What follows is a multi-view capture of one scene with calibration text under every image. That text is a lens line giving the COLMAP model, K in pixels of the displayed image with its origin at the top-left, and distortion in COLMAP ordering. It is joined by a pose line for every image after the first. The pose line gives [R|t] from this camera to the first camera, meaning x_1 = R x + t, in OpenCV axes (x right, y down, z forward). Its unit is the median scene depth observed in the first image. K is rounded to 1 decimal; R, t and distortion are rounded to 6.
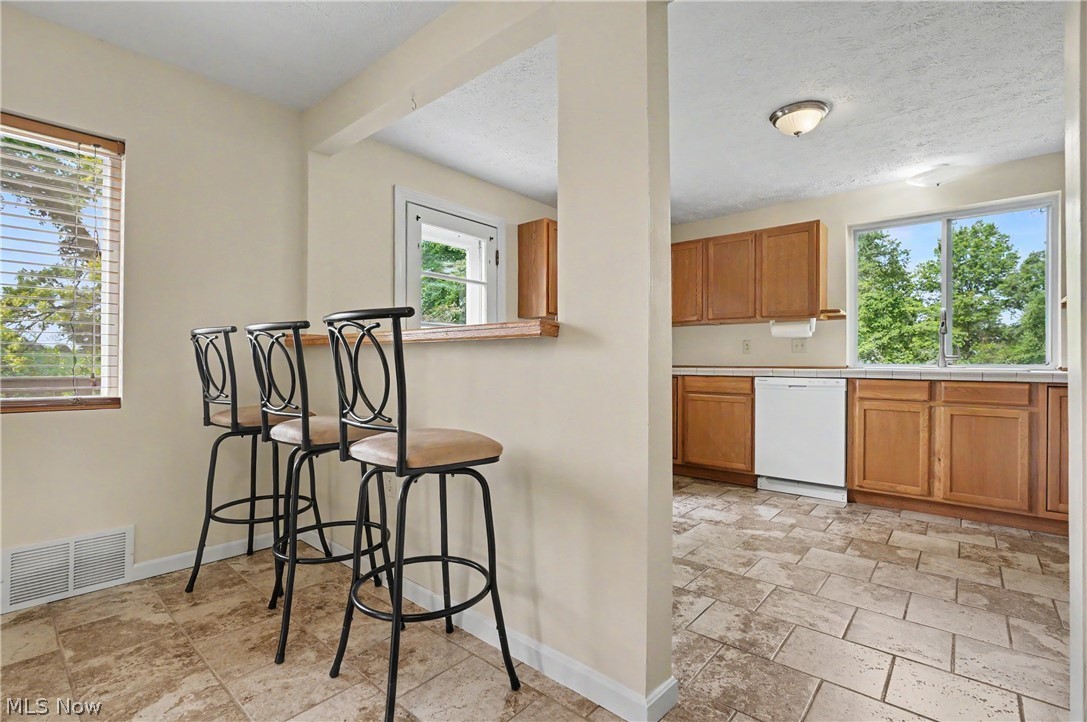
lens RADIAL K [[493.0, 0, 545.9], [0, 493.0, 360.9], [0, 0, 1]] dist [-0.009016, 0.000831]
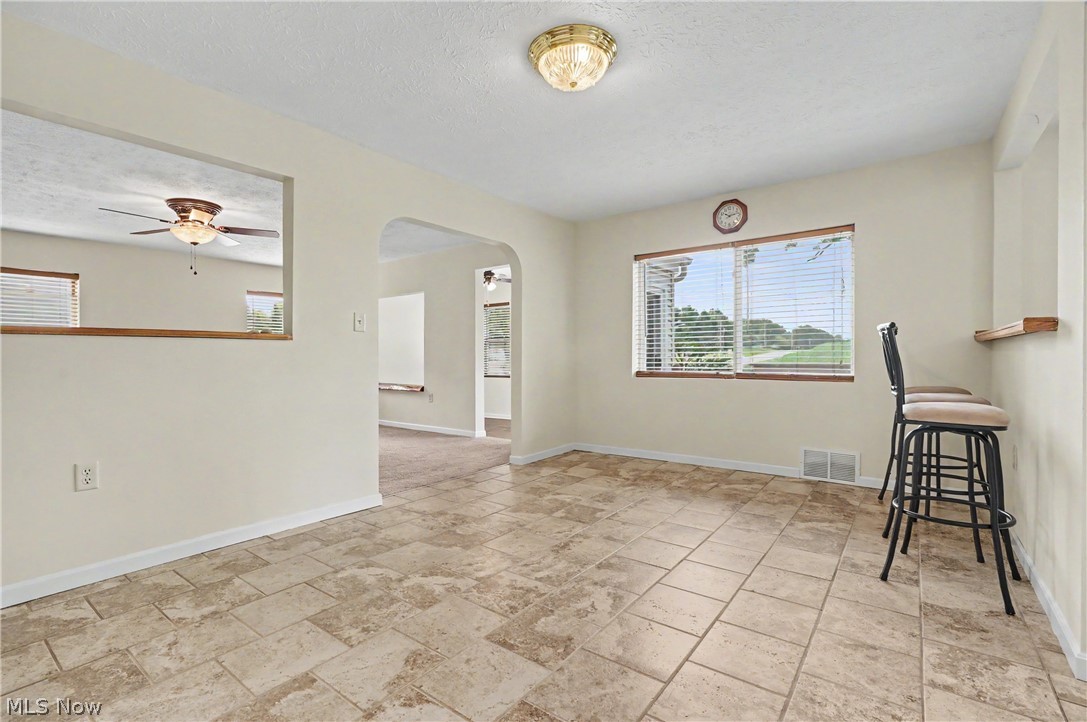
lens RADIAL K [[495.5, 0, 543.5], [0, 495.5, 361.0], [0, 0, 1]] dist [-0.008236, 0.000694]
pose [[0.061983, 0.003910, -0.998070, 0.793851], [0.011042, 0.999928, 0.004603, 0.003141], [0.998016, -0.011306, 0.061935, -0.182789]]
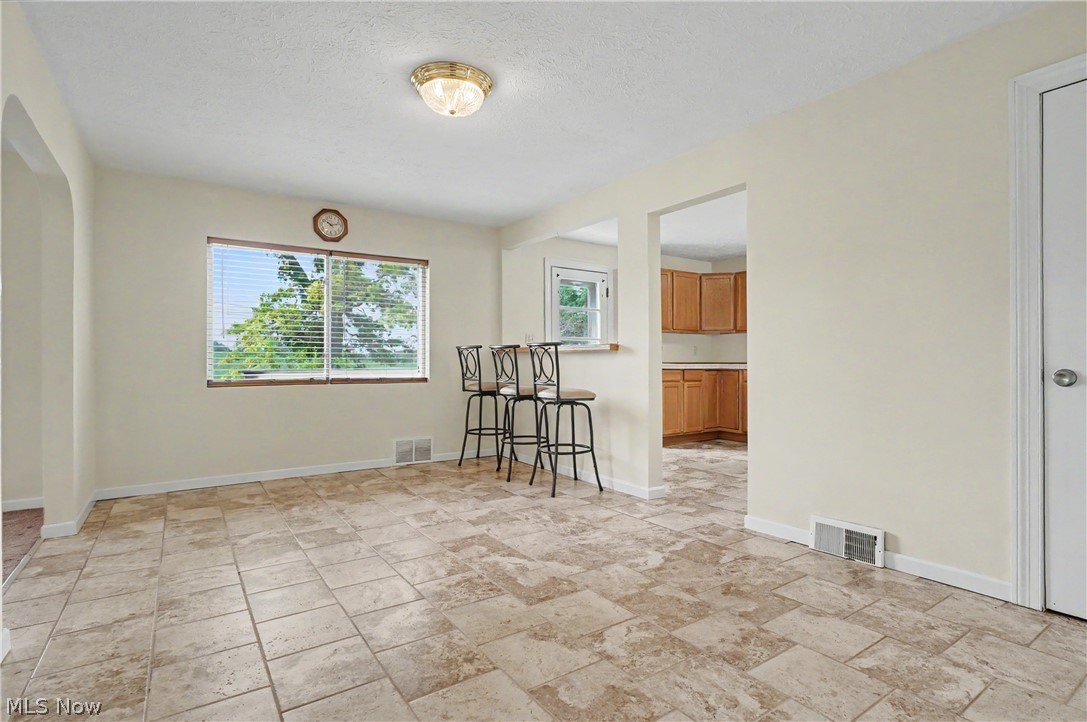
lens RADIAL K [[534.1, 0, 547.4], [0, 534.1, 359.4], [0, 0, 1]] dist [-0.001679, -0.000066]
pose [[0.967046, -0.005936, -0.254533, 0.263305], [0.005838, 0.999982, -0.001142, -0.001950], [0.254535, -0.000382, 0.967064, -1.212158]]
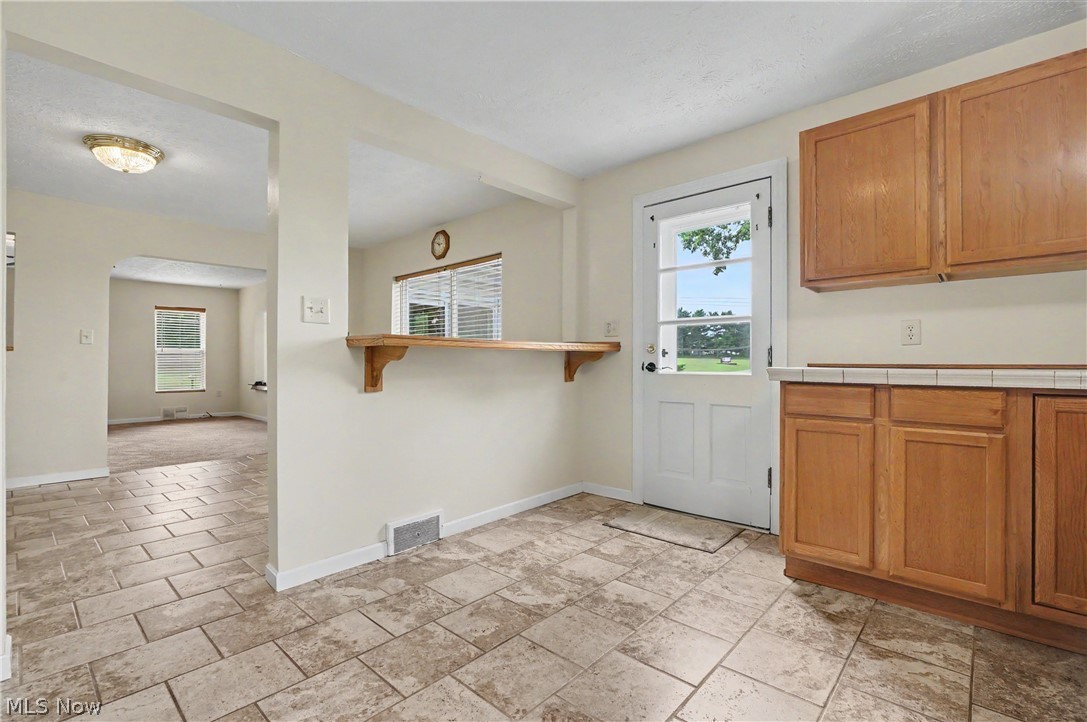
lens RADIAL K [[493.0, 0, 545.9], [0, 493.0, 360.9], [0, 0, 1]] dist [-0.009016, 0.000831]
pose [[-0.027259, -0.005943, -0.999611, 1.183775], [0.009141, 0.999939, -0.006194, 0.010452], [0.999587, -0.009306, -0.027203, 1.271571]]
